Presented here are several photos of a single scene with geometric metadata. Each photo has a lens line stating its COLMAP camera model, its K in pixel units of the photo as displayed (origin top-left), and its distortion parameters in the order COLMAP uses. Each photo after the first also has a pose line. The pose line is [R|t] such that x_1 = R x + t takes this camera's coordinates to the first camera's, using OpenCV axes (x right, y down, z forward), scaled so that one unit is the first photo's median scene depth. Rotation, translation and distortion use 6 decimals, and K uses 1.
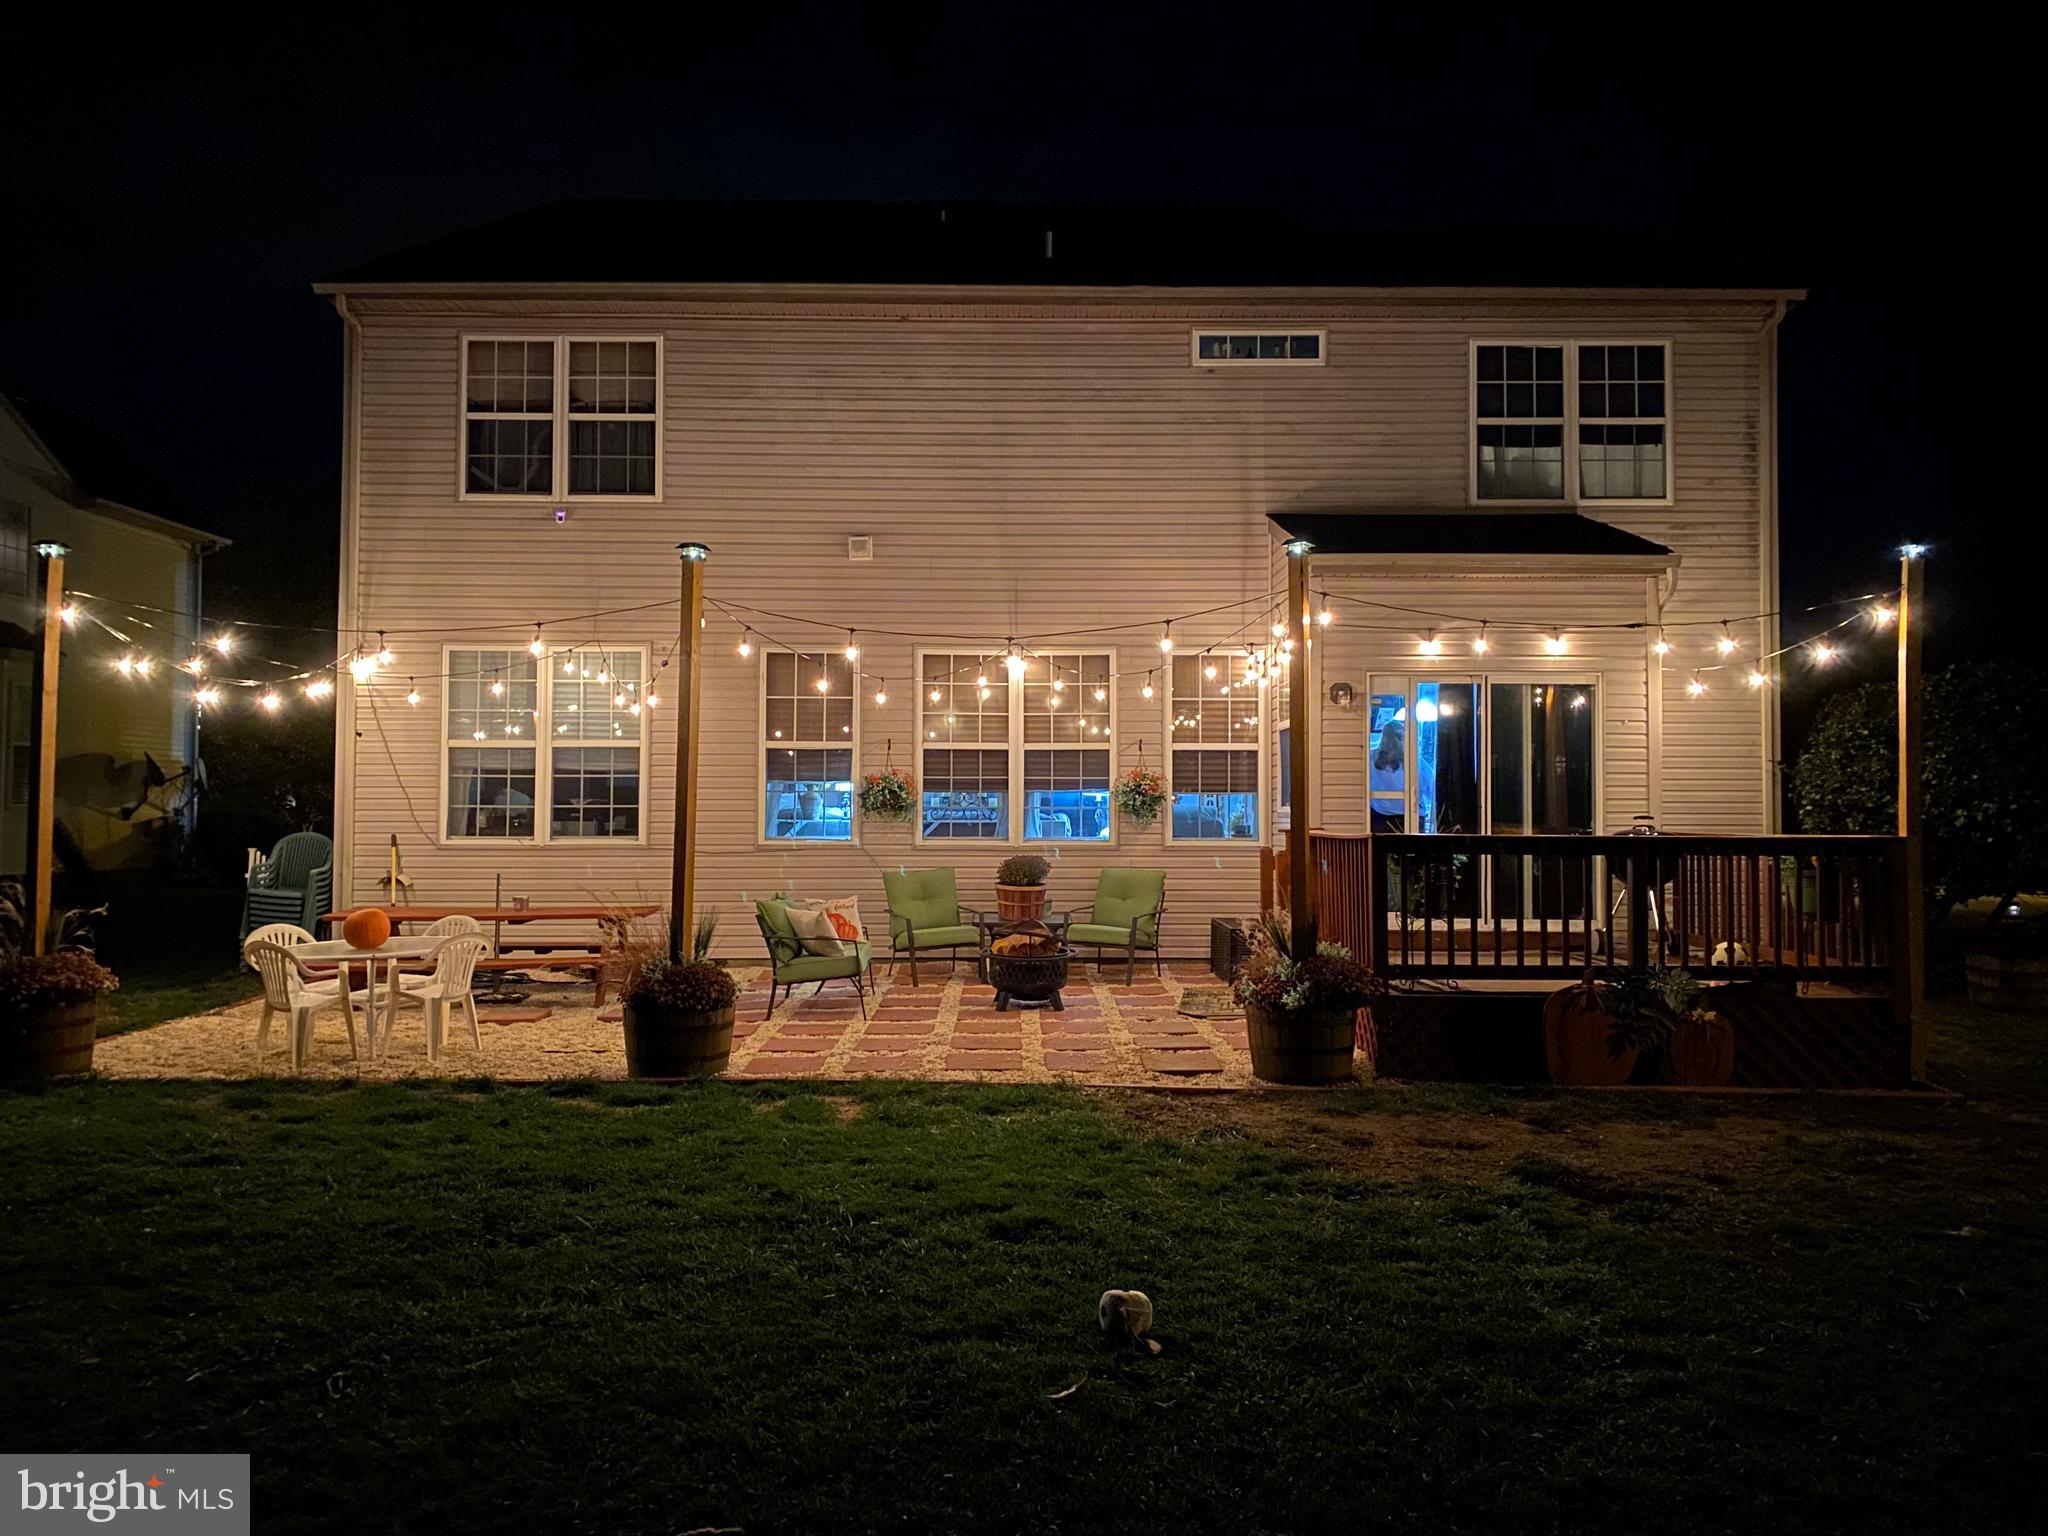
lens RADIAL K [[1550.4, 0, 1021.8], [0, 1550.4, 773.9], [0, 0, 1]] dist [0.084490, -0.113164]
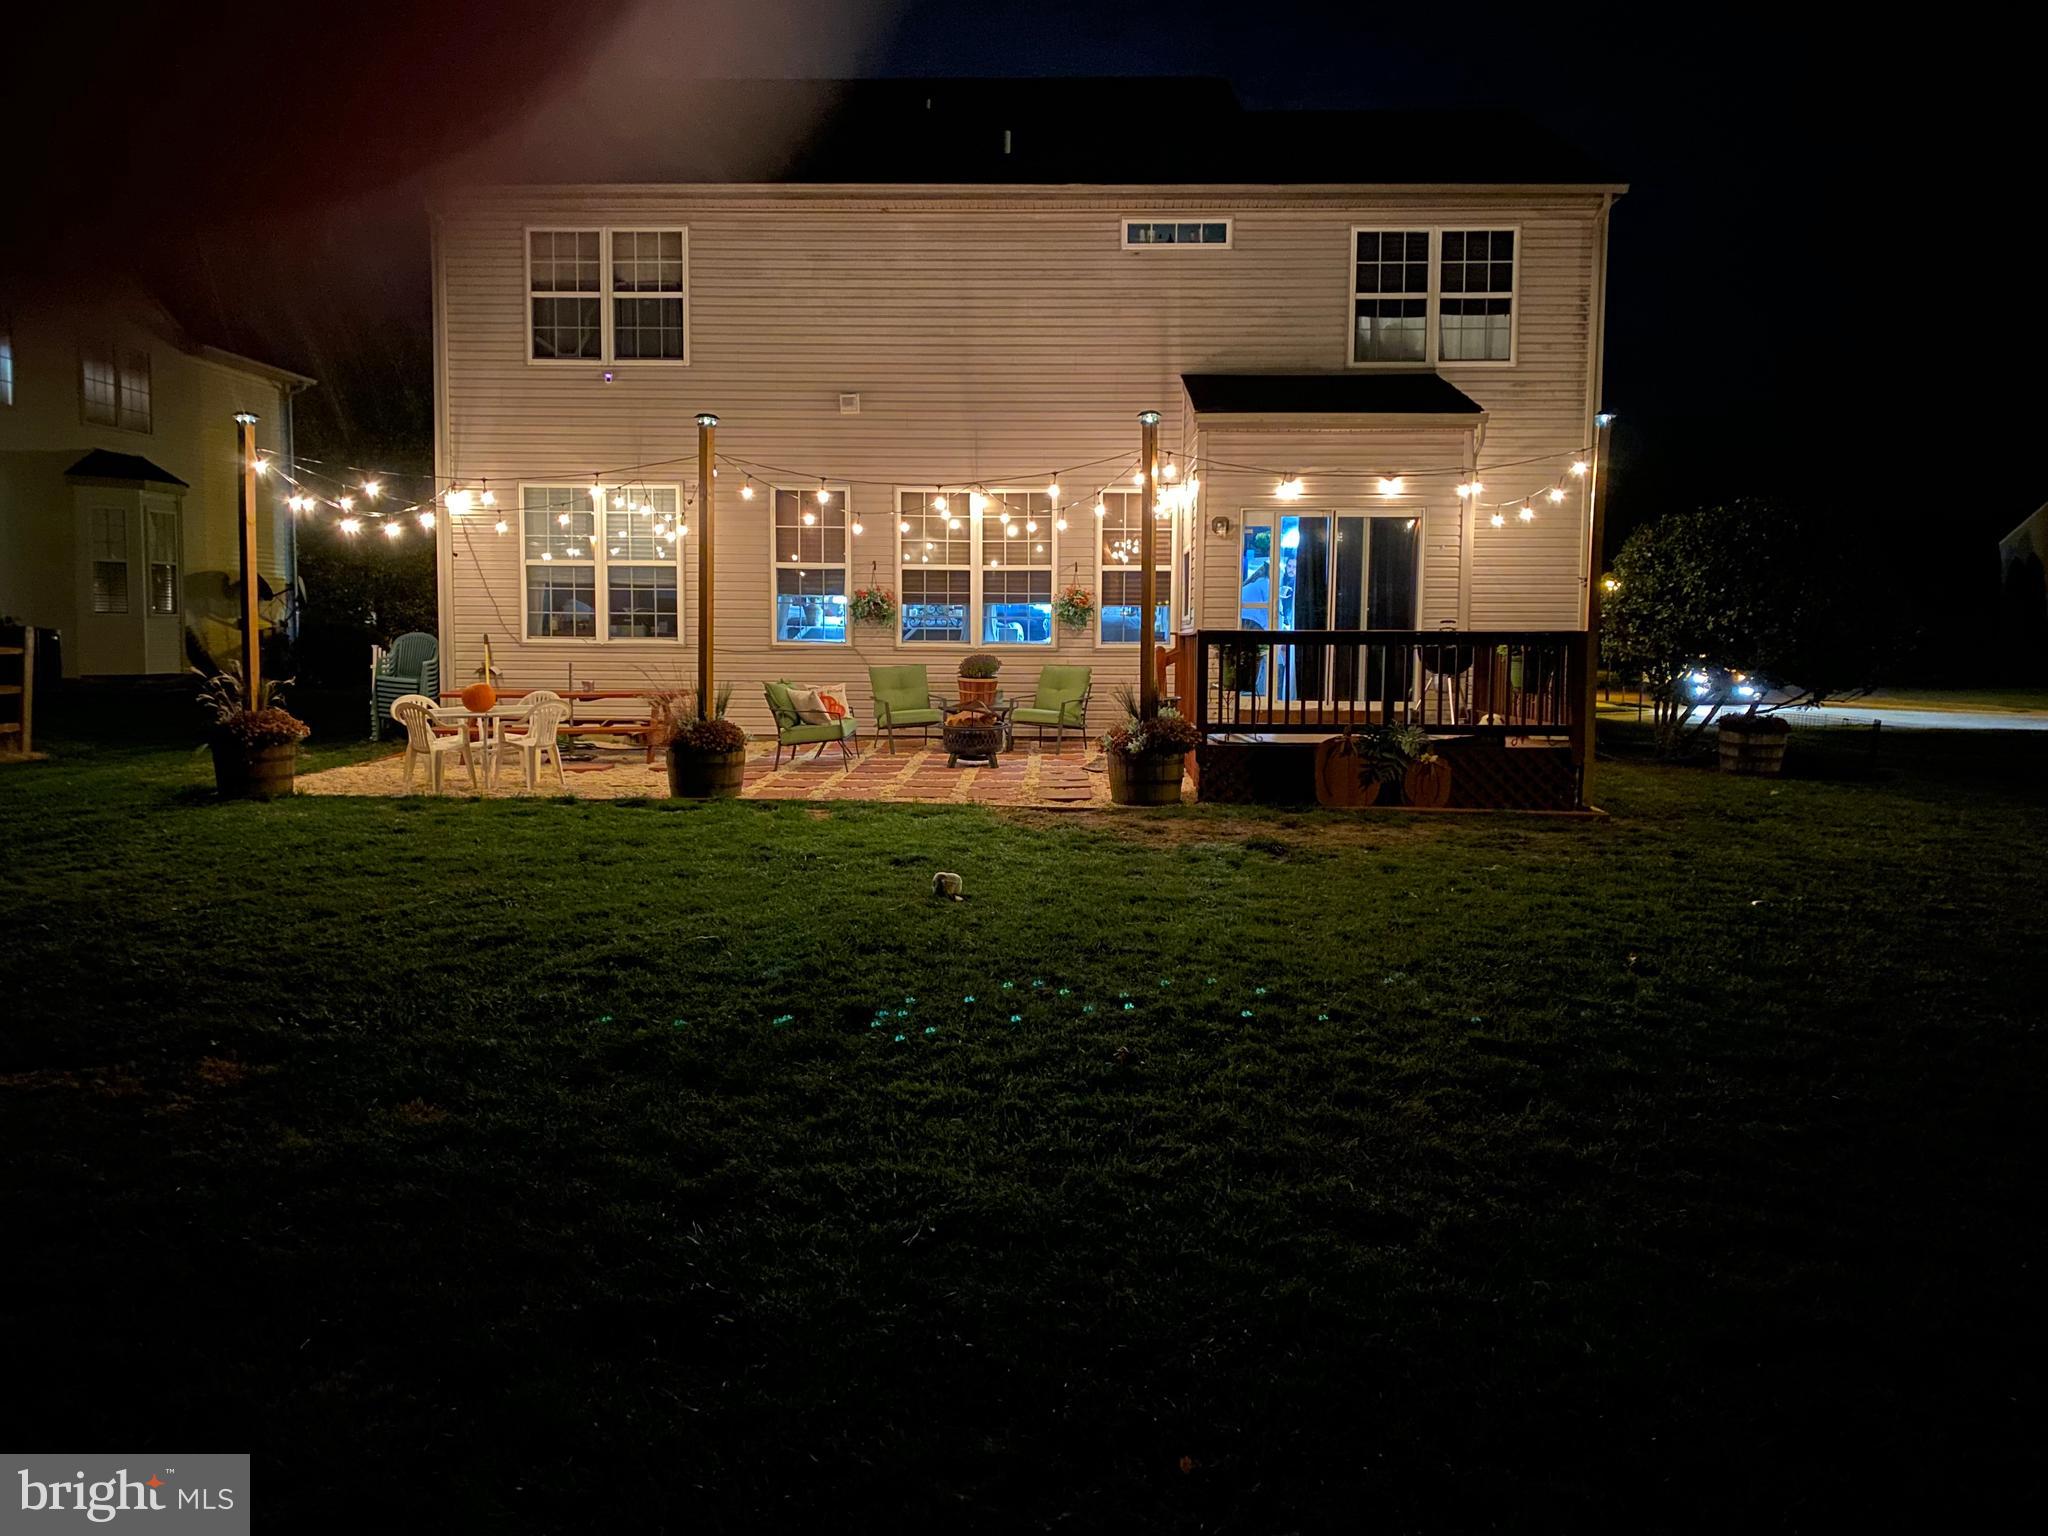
lens RADIAL K [[1565.5, 0, 1024.0], [0, 1565.5, 768.0], [0, 0, 1]] dist [0.158869, -0.357540]
pose [[0.999463, 0.005855, -0.032251, 0.076342], [-0.002418, 0.994407, 0.105587, 0.009079], [0.032689, -0.105452, 0.993887, -0.272637]]
